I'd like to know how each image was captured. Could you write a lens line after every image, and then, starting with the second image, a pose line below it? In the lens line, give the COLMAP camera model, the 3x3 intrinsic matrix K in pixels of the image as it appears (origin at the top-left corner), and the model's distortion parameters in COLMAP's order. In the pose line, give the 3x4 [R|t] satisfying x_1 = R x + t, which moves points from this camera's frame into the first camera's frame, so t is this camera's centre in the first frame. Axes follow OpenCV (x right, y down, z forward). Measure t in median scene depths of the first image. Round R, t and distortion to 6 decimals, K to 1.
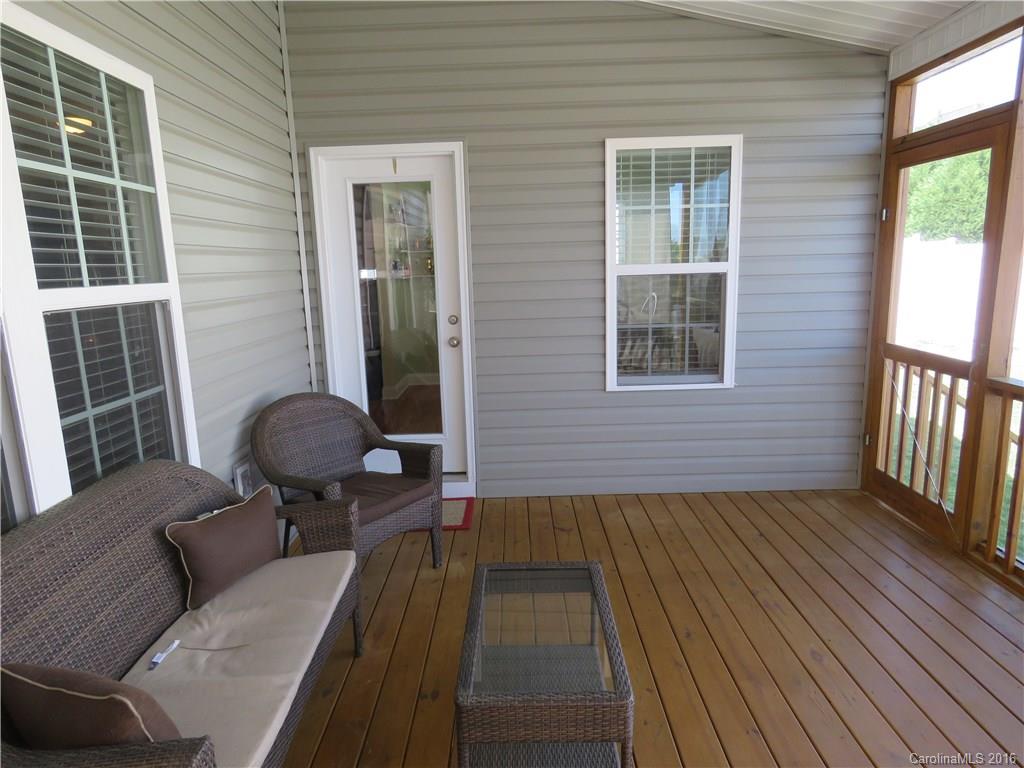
lens RADIAL K [[650.8, 0, 510.2], [0, 650.8, 382.6], [0, 0, 1]] dist [0.013101, 0.009837]
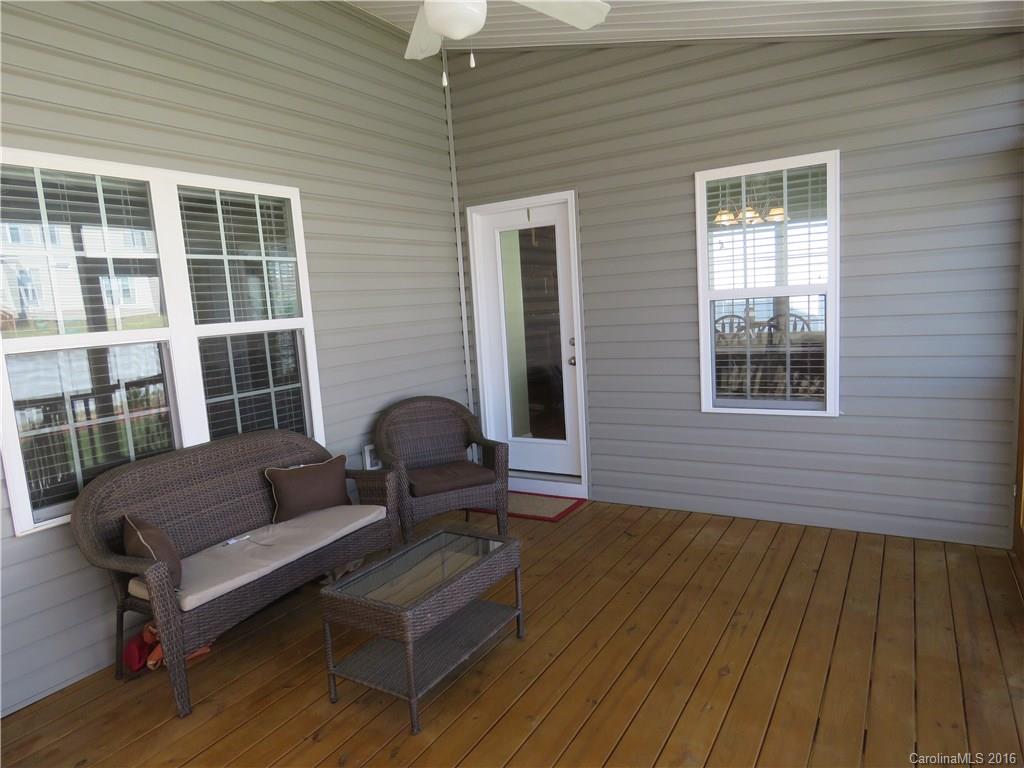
lens RADIAL K [[650.8, 0, 514.7], [0, 650.8, 386.6], [0, 0, 1]] dist [0.013101, 0.009837]
pose [[0.861299, 0.042039, -0.506357, 0.441098], [-0.054329, 0.998478, -0.009516, -0.001090], [0.505186, 0.035706, 0.862271, -0.045740]]
